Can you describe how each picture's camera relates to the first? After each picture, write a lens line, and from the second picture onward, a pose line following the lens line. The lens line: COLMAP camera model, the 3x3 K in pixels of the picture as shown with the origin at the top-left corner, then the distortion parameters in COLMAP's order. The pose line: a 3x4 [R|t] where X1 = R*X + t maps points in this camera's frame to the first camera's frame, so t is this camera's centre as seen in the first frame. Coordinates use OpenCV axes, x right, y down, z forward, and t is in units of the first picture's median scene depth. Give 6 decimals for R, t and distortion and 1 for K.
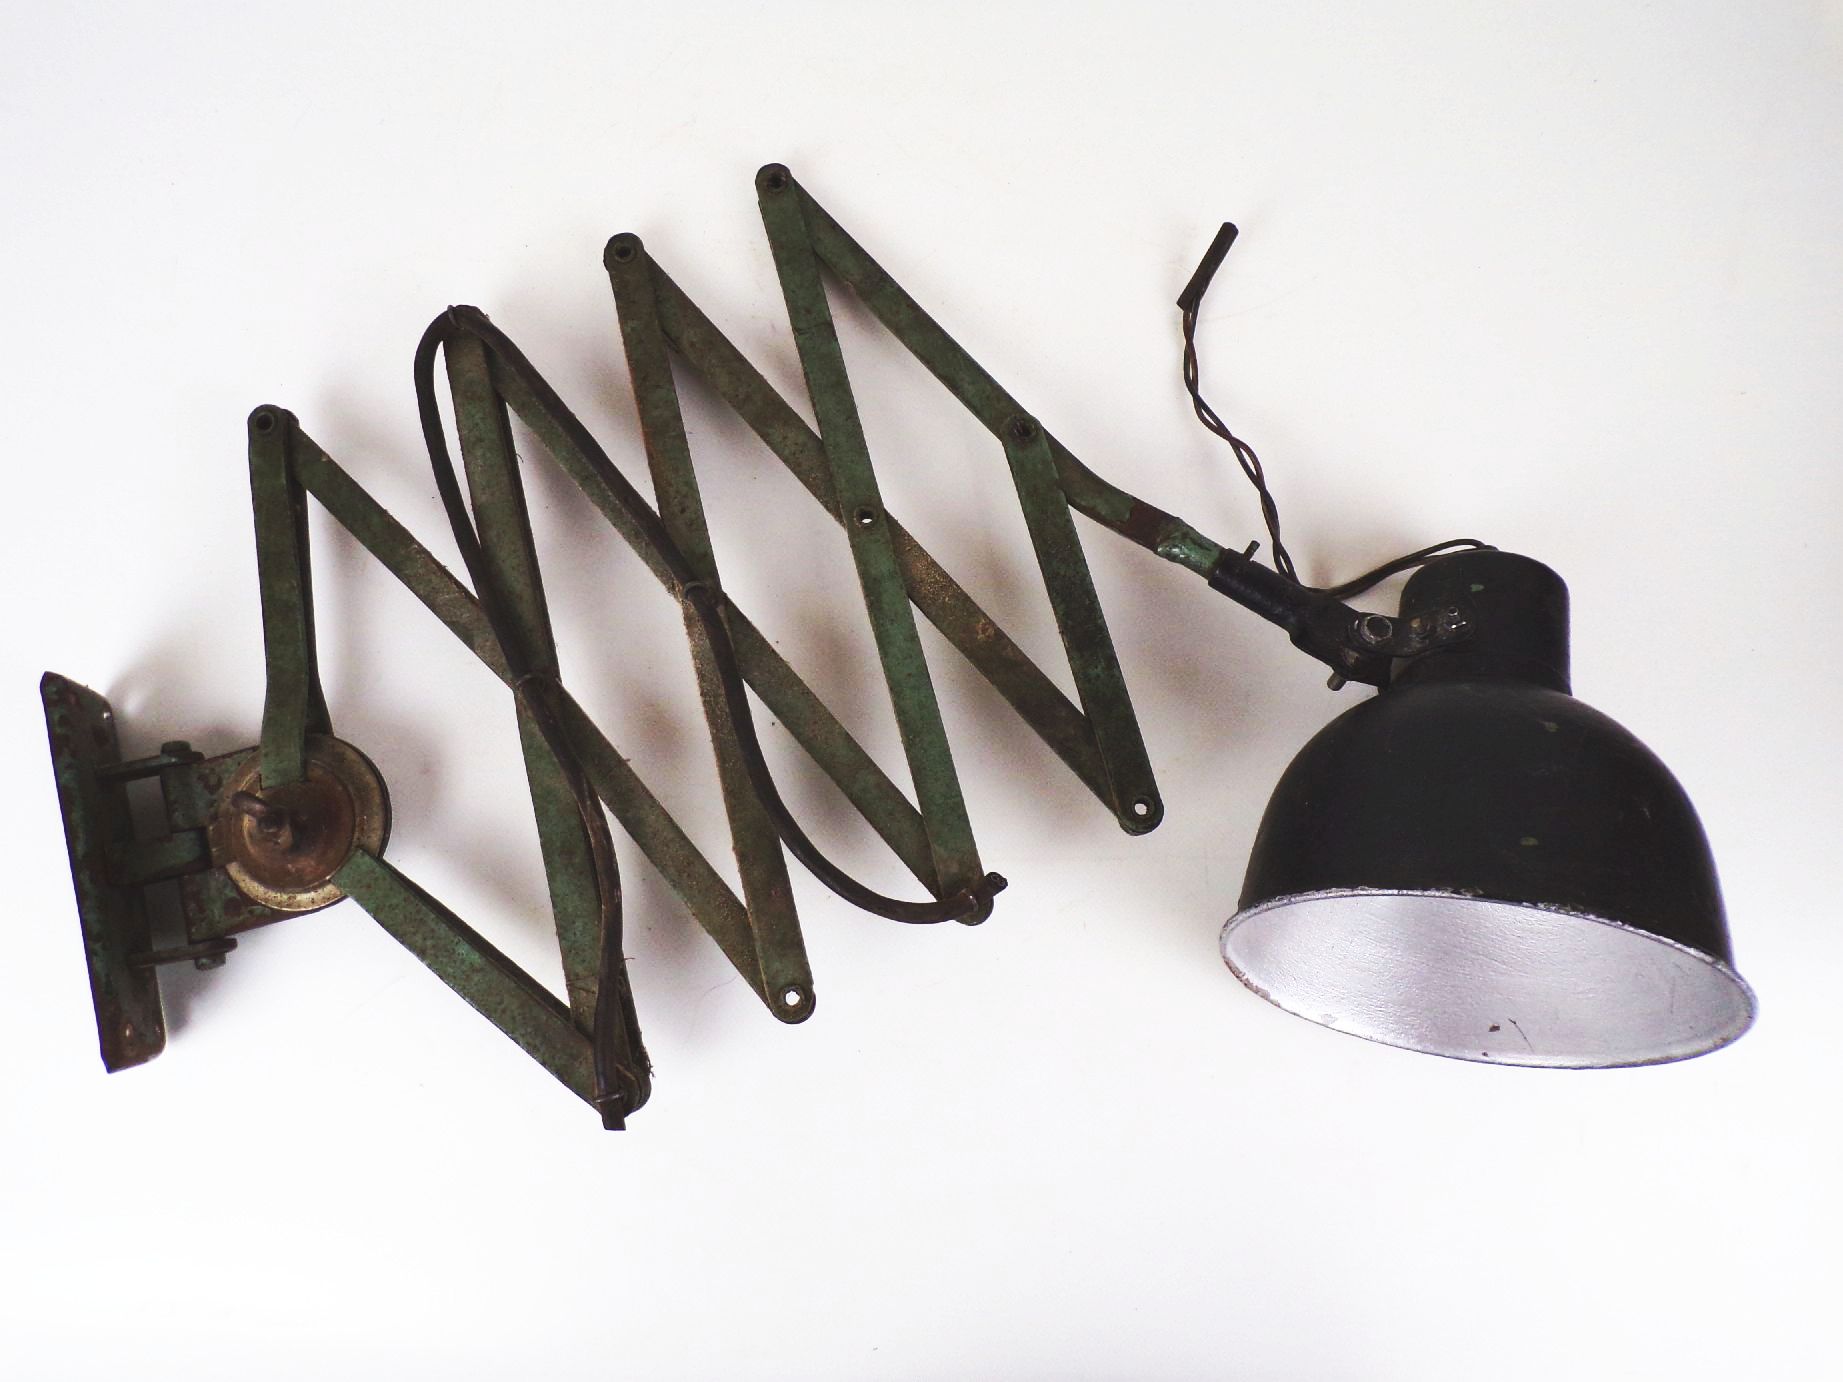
lens RADIAL K [[1109.0, 0, 841.9], [0, 1109.0, 692.7], [0, 0, 1]] dist [0.000564, 0.002662]
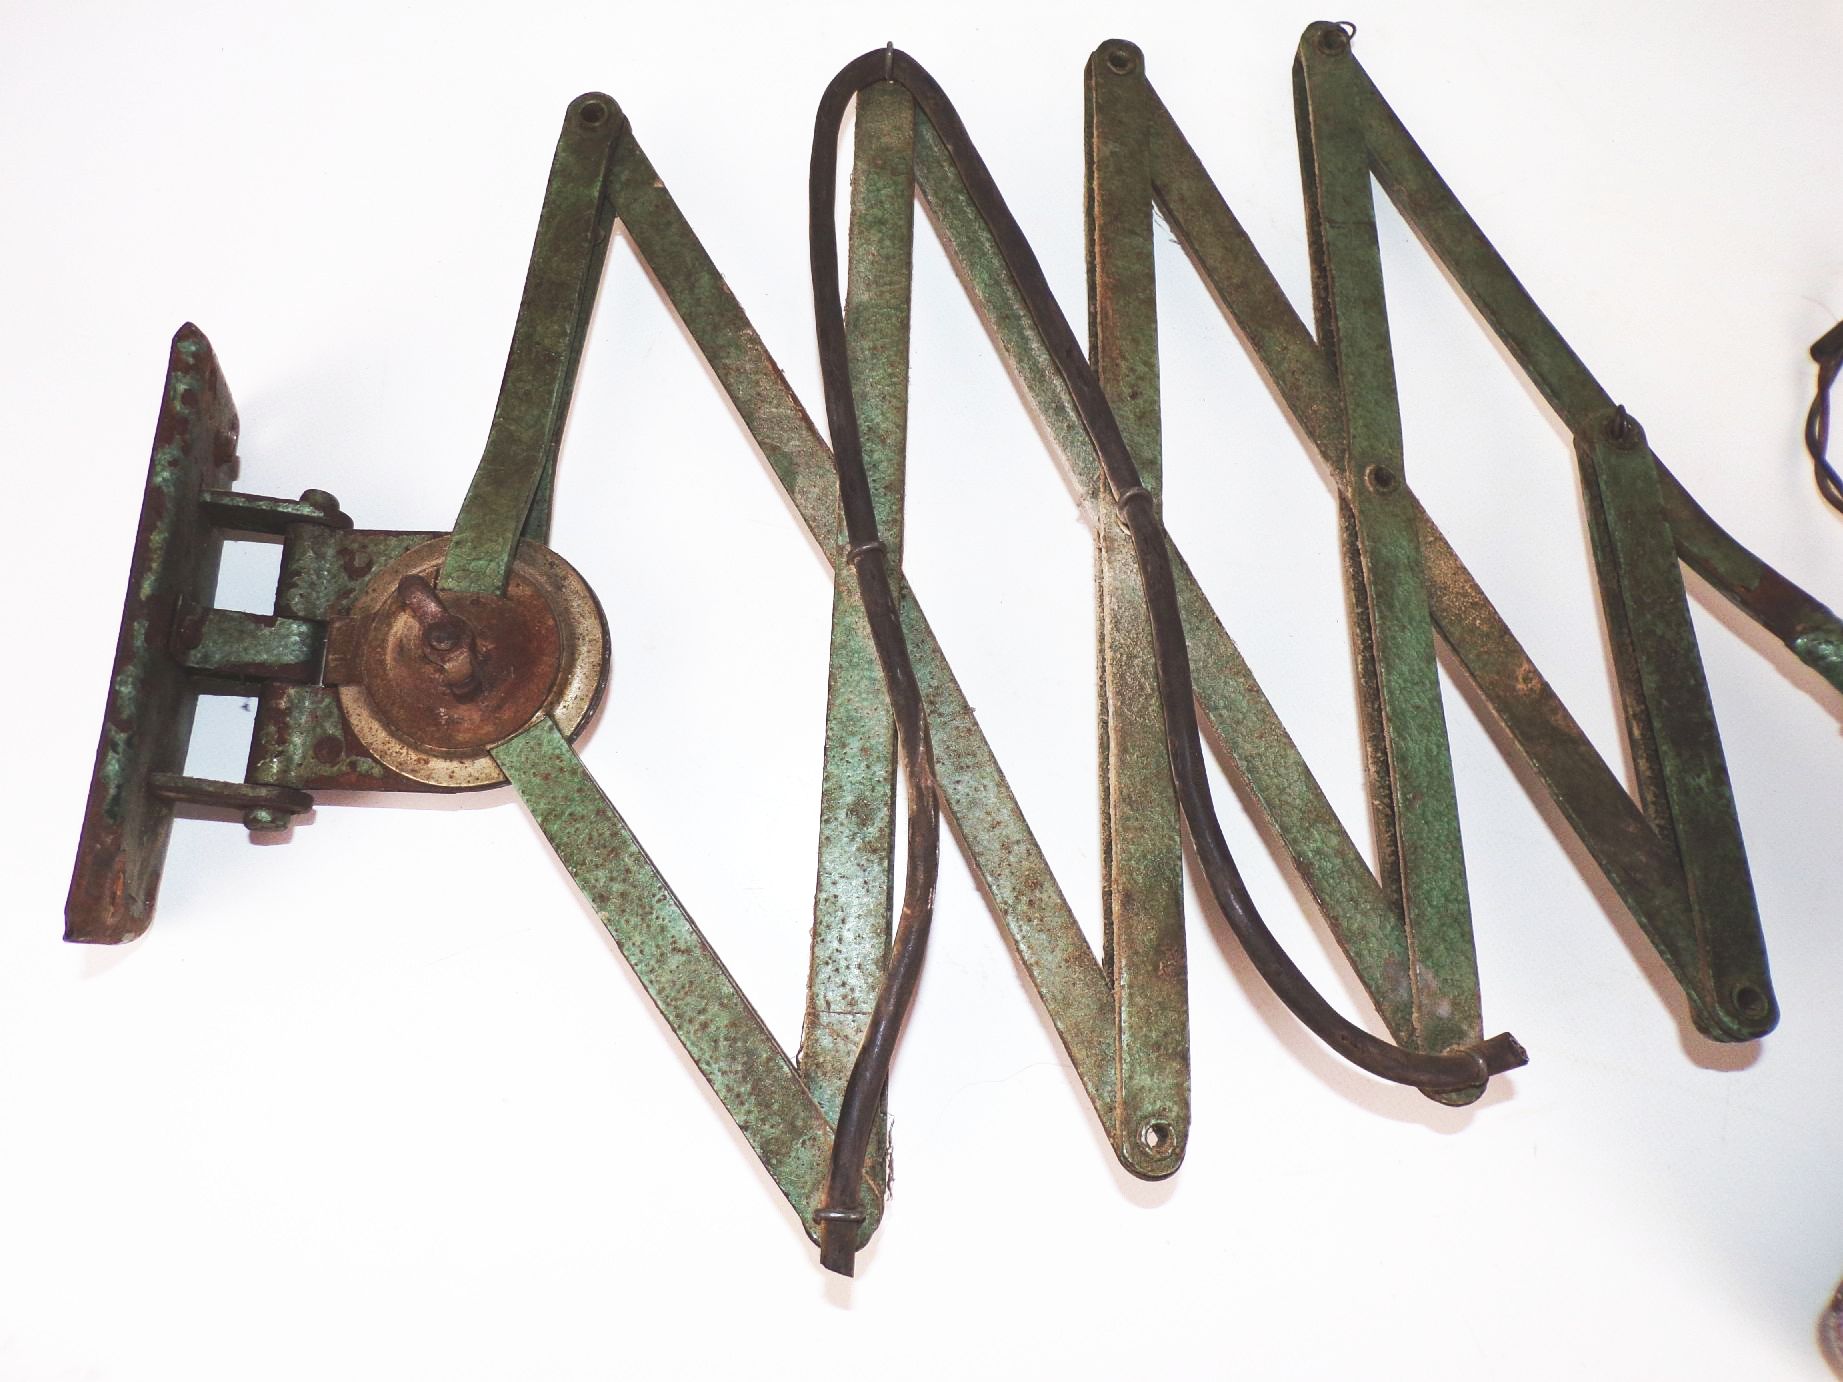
lens RADIAL K [[1109.0, 0, 841.9], [0, 1109.0, 692.7], [0, 0, 1]] dist [0.000564, 0.002662]
pose [[0.956611, 0.291105, 0.012392, -0.281355], [-0.288316, 0.951873, -0.103979, 0.144175], [-0.042065, 0.095894, 0.994502, 0.338571]]
